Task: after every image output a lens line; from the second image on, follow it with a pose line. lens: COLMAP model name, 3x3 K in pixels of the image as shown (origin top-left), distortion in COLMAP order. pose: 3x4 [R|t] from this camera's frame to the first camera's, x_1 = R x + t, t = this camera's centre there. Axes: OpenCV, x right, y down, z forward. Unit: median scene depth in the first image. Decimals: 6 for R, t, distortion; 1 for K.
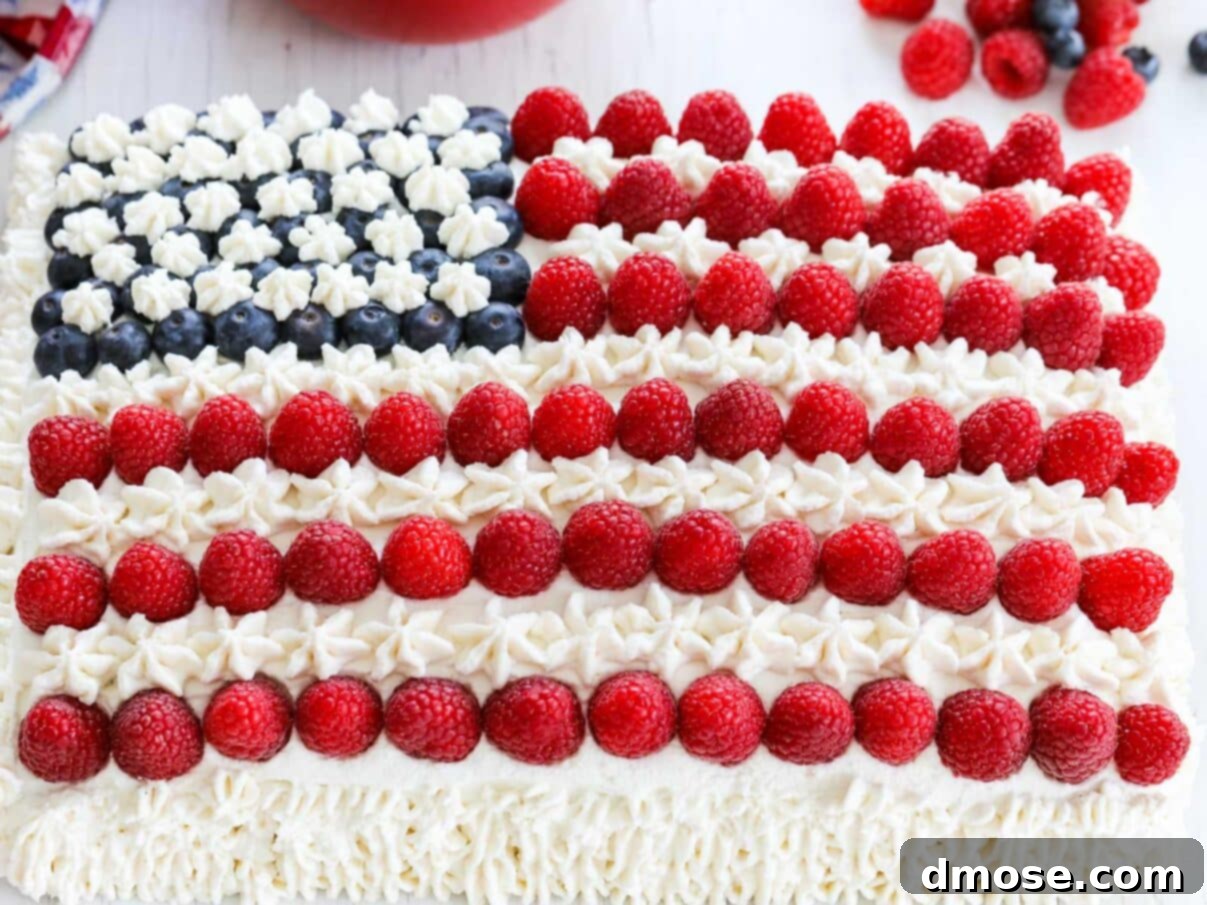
lens RADIAL K [[4244.7, 0, 441.2], [0, 4244.7, 431.7], [0, 0, 1]] dist [-0.066155, 0.000000]
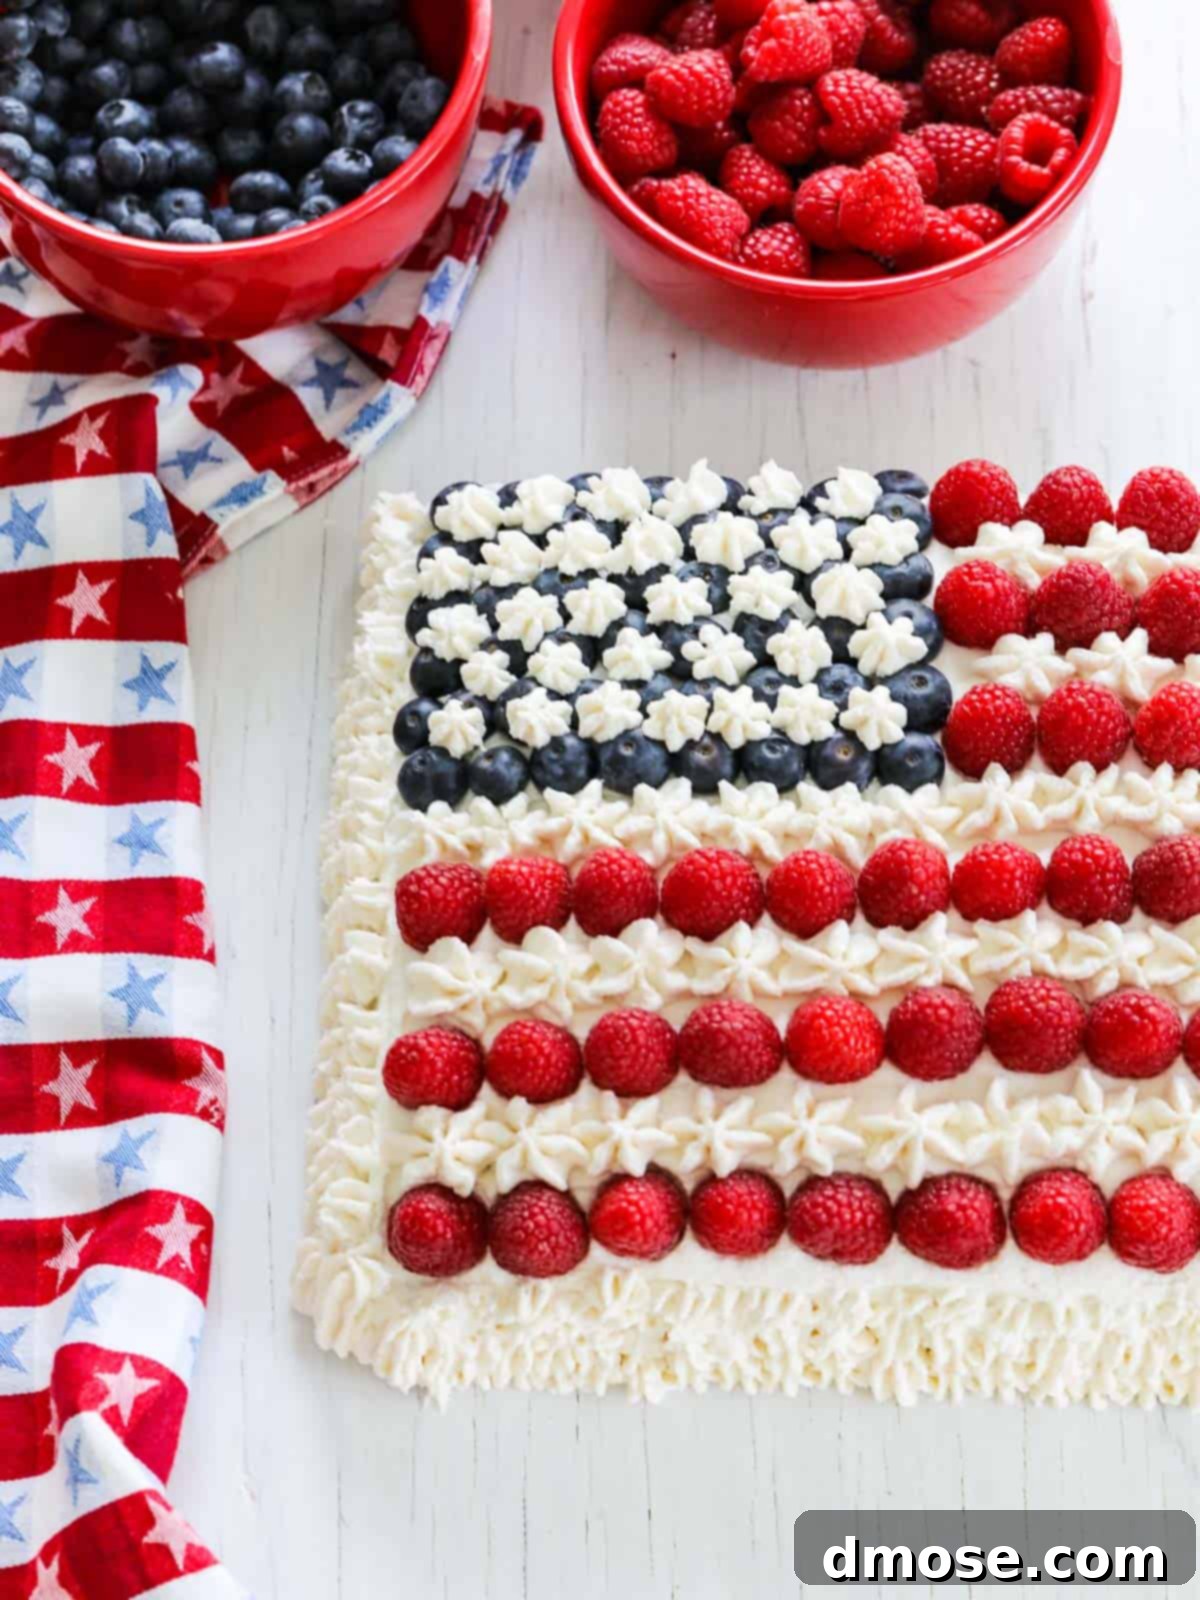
lens RADIAL K [[5626.8, 0, 570.0], [0, 5626.8, 802.2], [0, 0, 1]] dist [-0.066155, 0.000000]
pose [[0.999284, 0.008851, -0.036773, -0.016047], [-0.003466, 0.989571, 0.144008, -0.192262], [0.037665, -0.143777, 0.988893, -0.187333]]
